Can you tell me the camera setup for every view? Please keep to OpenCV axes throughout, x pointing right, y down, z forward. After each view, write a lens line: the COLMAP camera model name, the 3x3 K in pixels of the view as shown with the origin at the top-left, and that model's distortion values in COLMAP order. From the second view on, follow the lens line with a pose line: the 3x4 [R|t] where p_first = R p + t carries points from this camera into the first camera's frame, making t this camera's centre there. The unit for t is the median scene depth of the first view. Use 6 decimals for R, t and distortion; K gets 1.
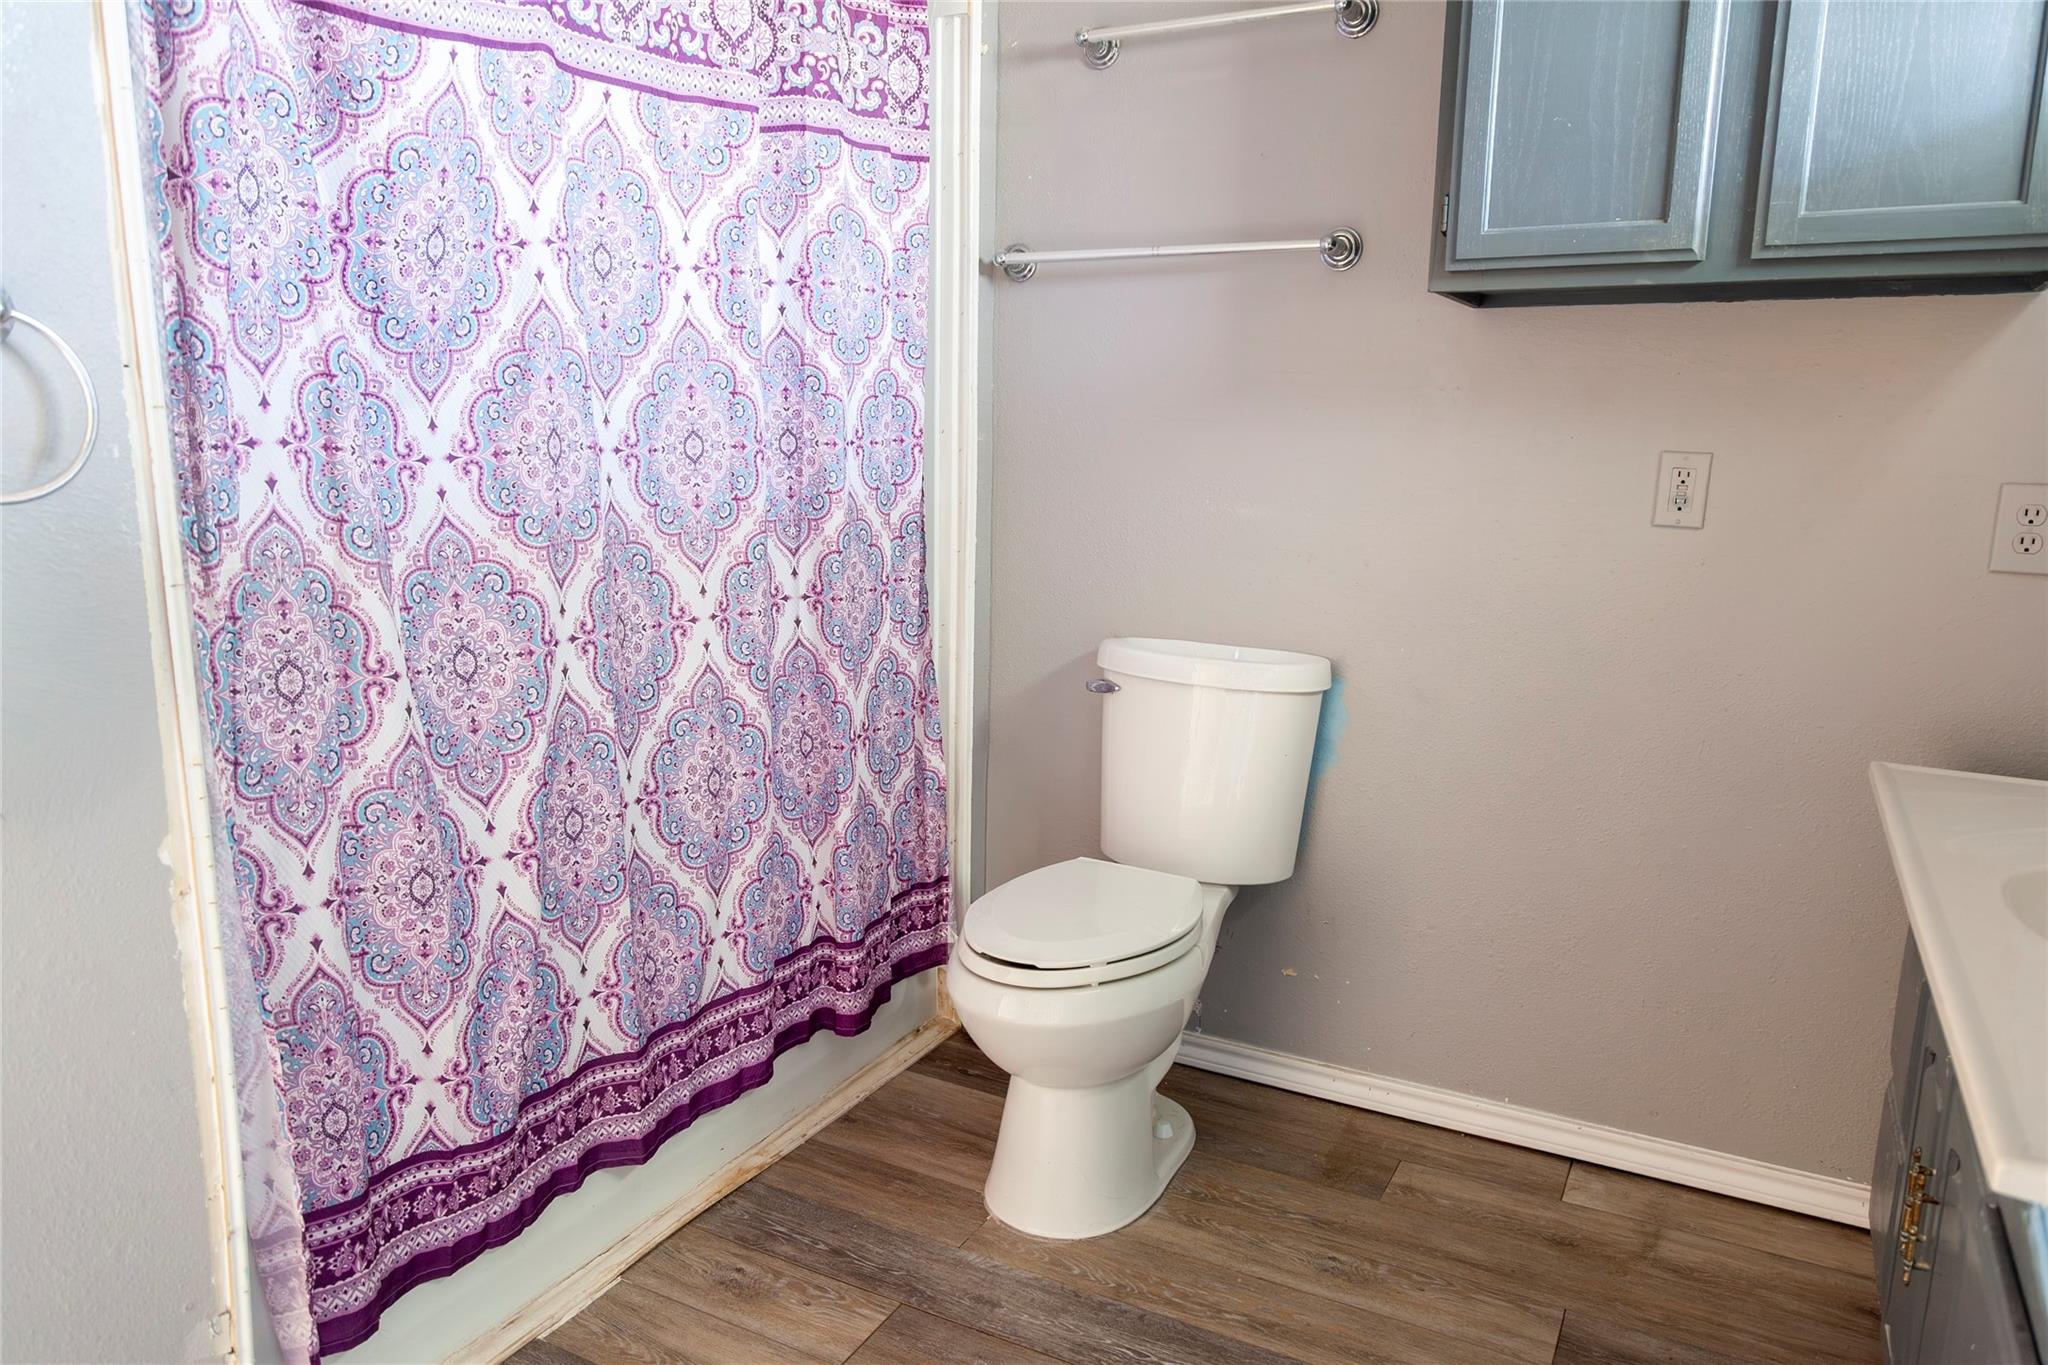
lens RADIAL K [[1391.0, 0, 1029.5], [0, 1391.0, 687.7], [0, 0, 1]] dist [-0.002811, -0.003590]
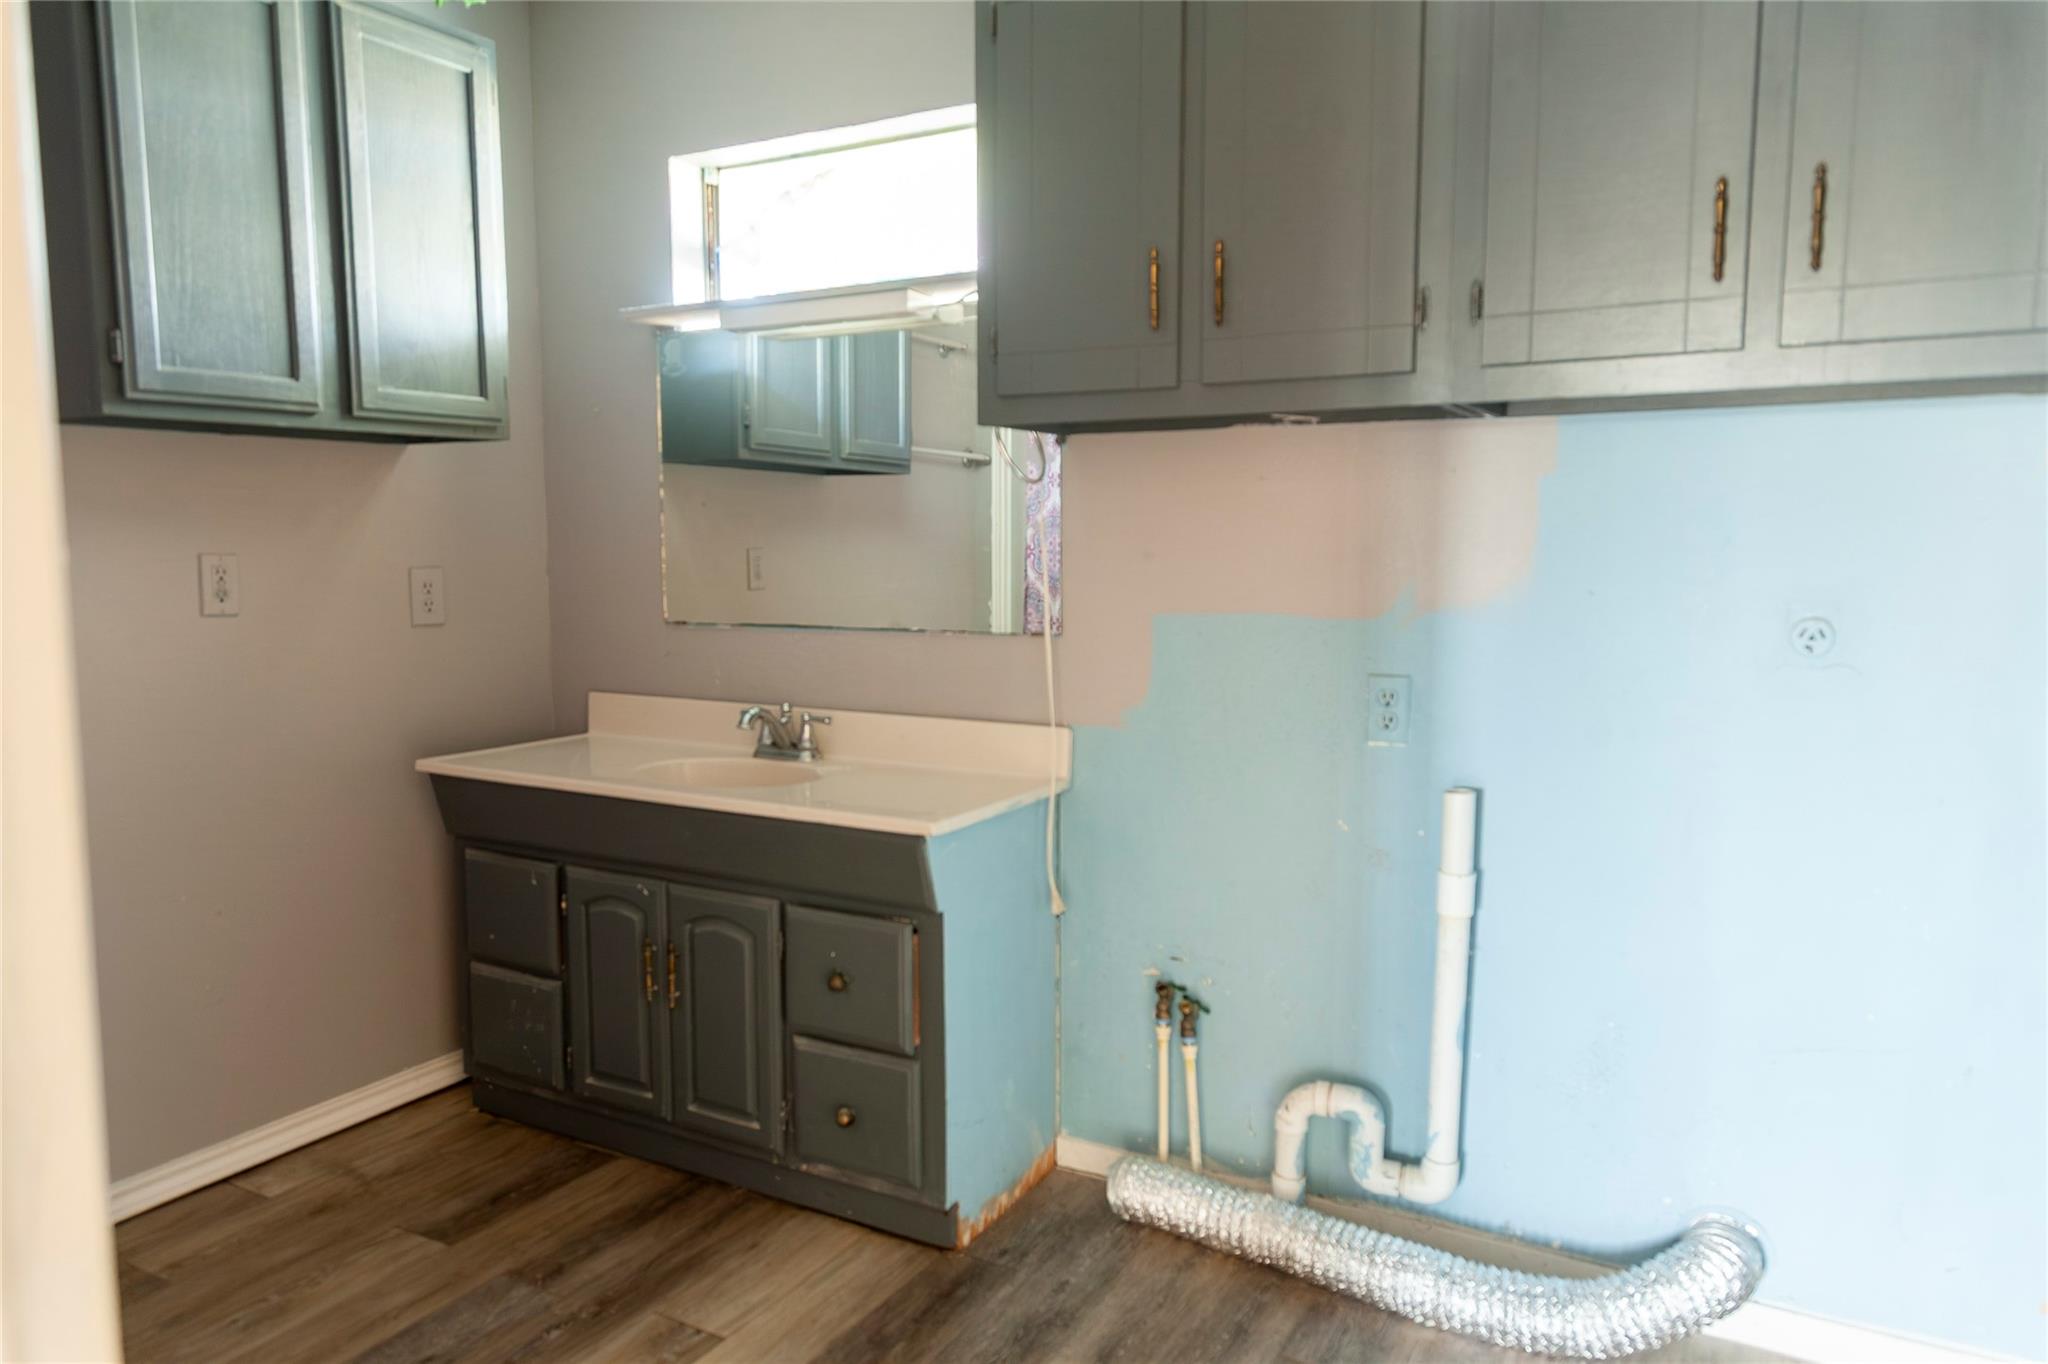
lens RADIAL K [[1391.0, 0, 1029.5], [0, 1391.0, 687.2], [0, 0, 1]] dist [-0.002811, -0.003590]
pose [[0.009485, -0.127089, 0.991846, -0.758120], [0.180798, 0.975761, 0.123299, -0.078808], [-0.983475, 0.178154, 0.032233, 0.287798]]
